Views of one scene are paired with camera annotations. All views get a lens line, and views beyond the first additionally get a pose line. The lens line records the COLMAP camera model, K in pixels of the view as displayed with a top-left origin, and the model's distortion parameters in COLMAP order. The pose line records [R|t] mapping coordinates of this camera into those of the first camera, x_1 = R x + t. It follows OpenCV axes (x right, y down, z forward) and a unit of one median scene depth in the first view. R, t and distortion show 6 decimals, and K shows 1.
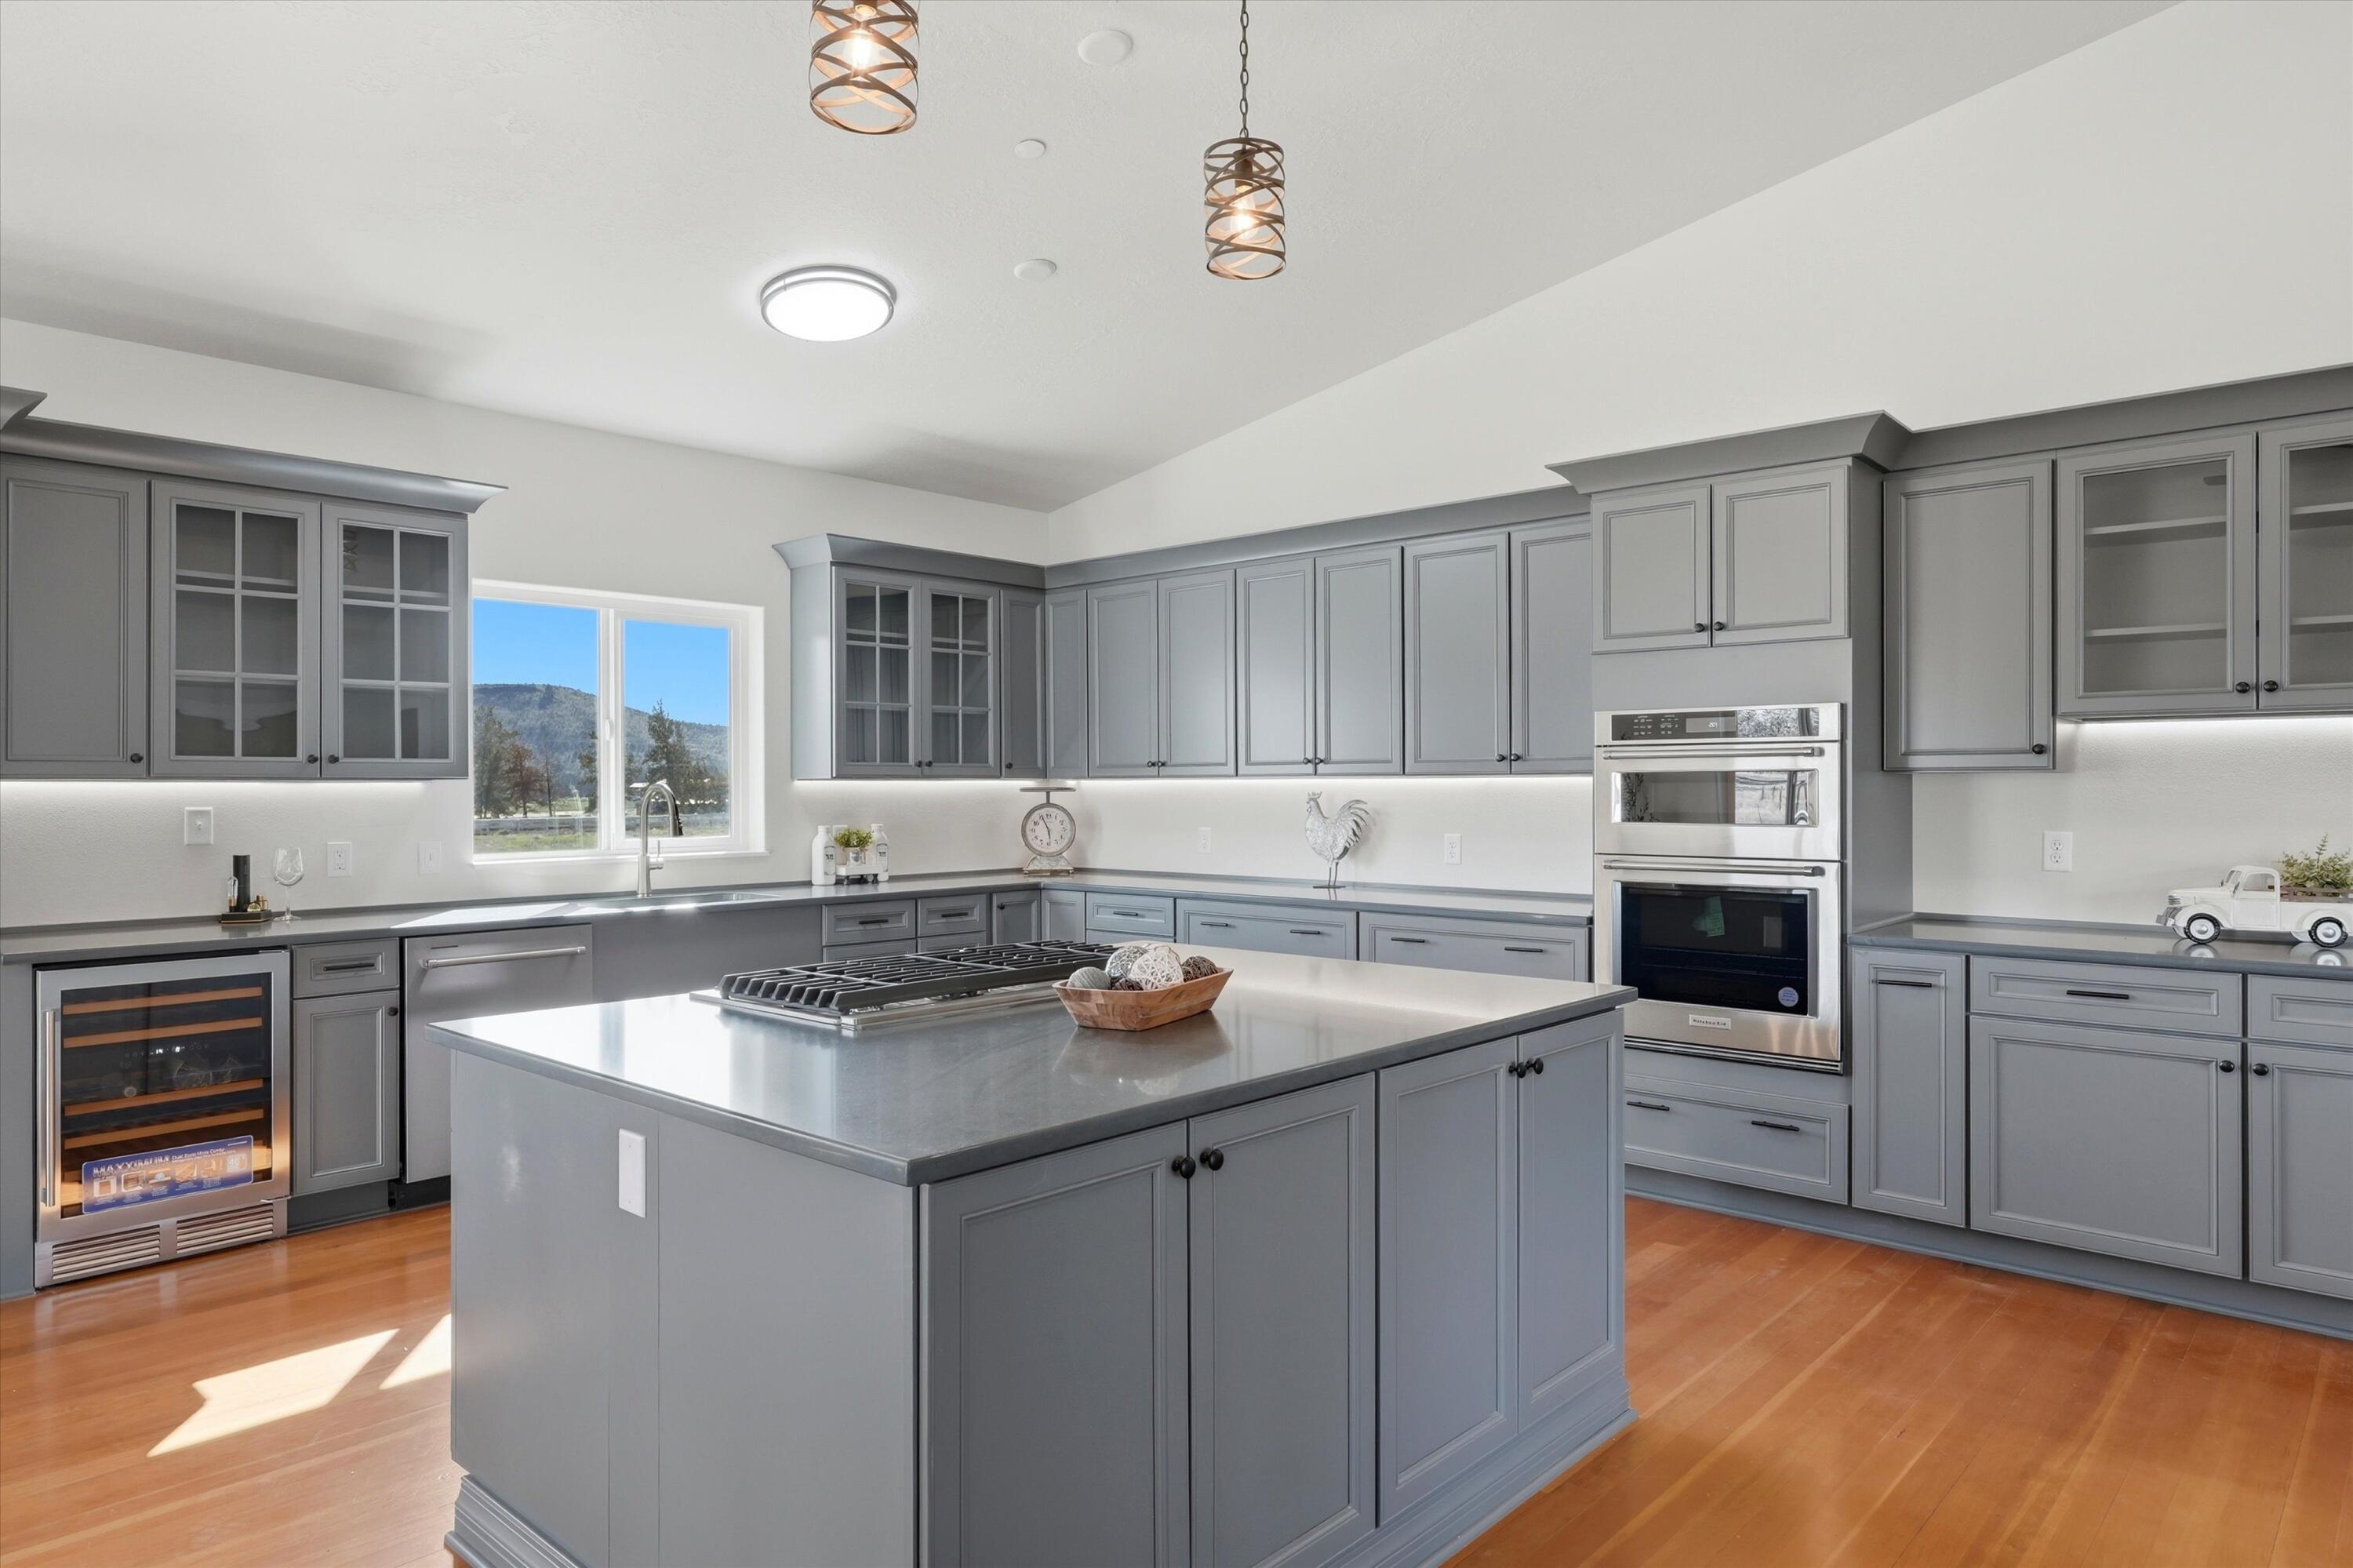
lens RADIAL K [[1416.1, 0, 1176.5], [0, 1416.1, 784.0], [0, 0, 1]] dist [-0.006954, -0.001006]
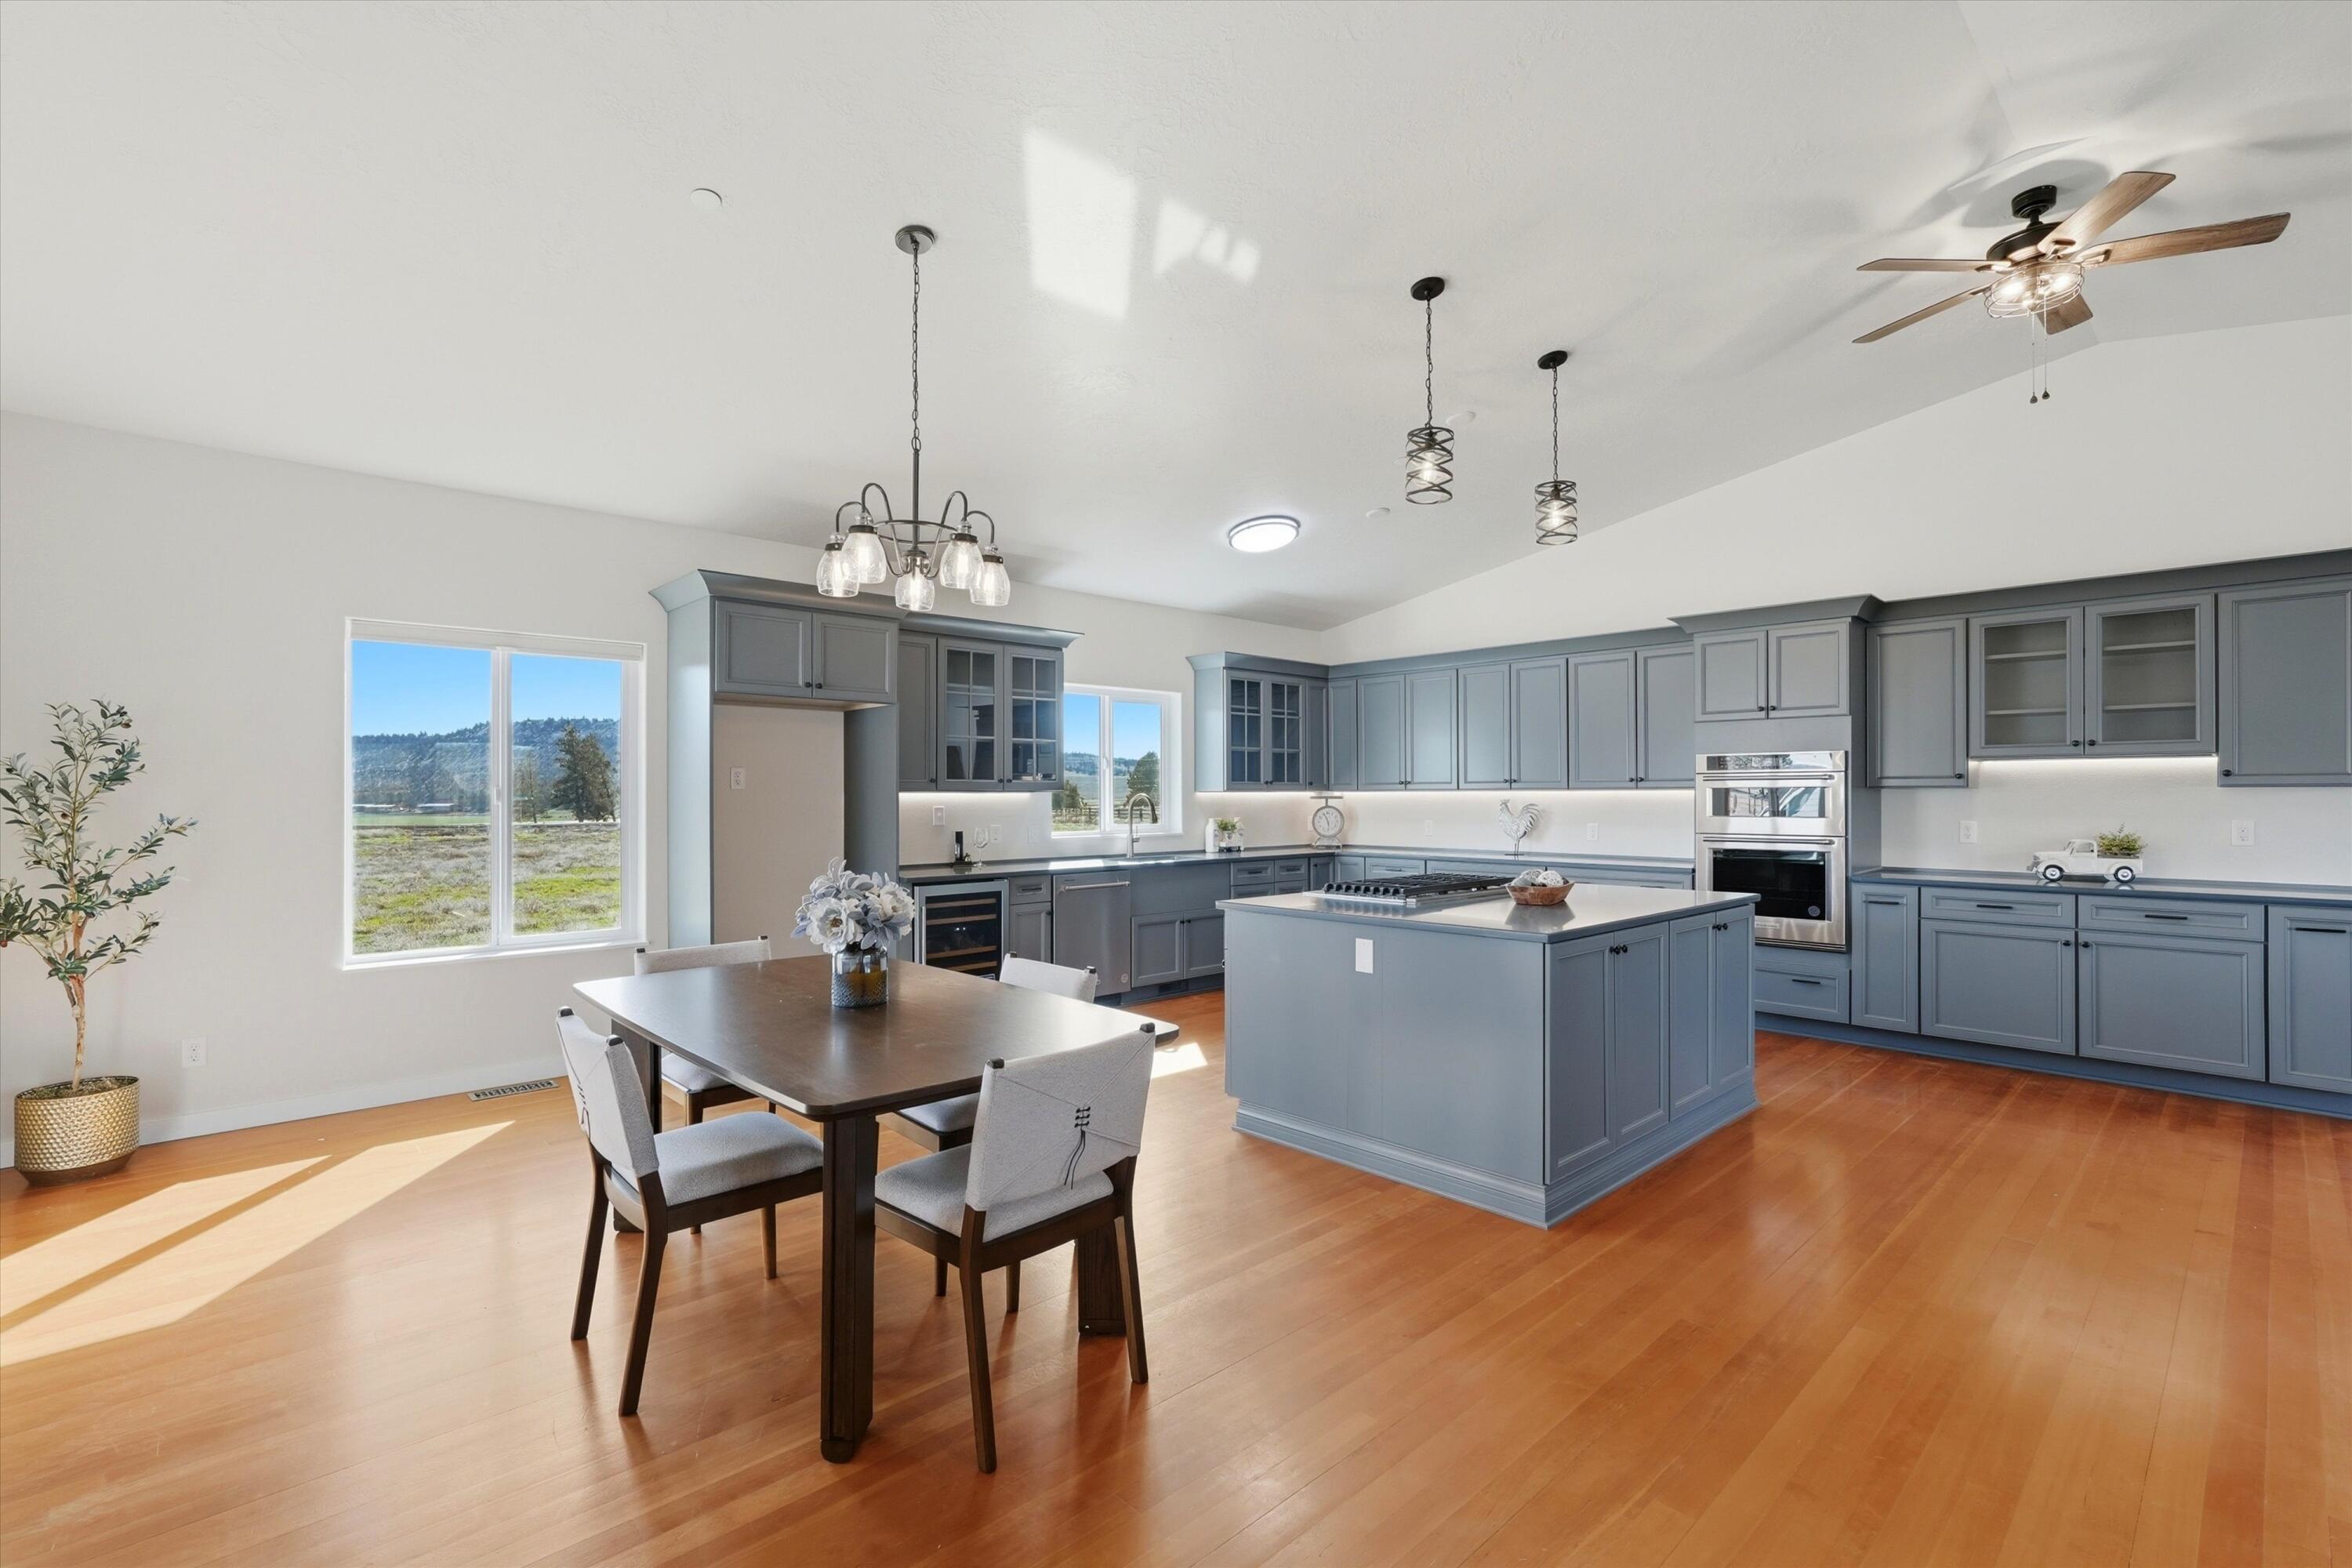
lens RADIAL K [[1033.4, 0, 1175.9], [0, 1033.4, 788.9], [0, 0, 1]] dist [-0.011981, 0.000637]
pose [[0.996715, 0.000545, -0.080983, -0.259846], [-0.000929, 0.999989, -0.004701, -0.000425], [0.080979, 0.004761, 0.996704, -0.362306]]
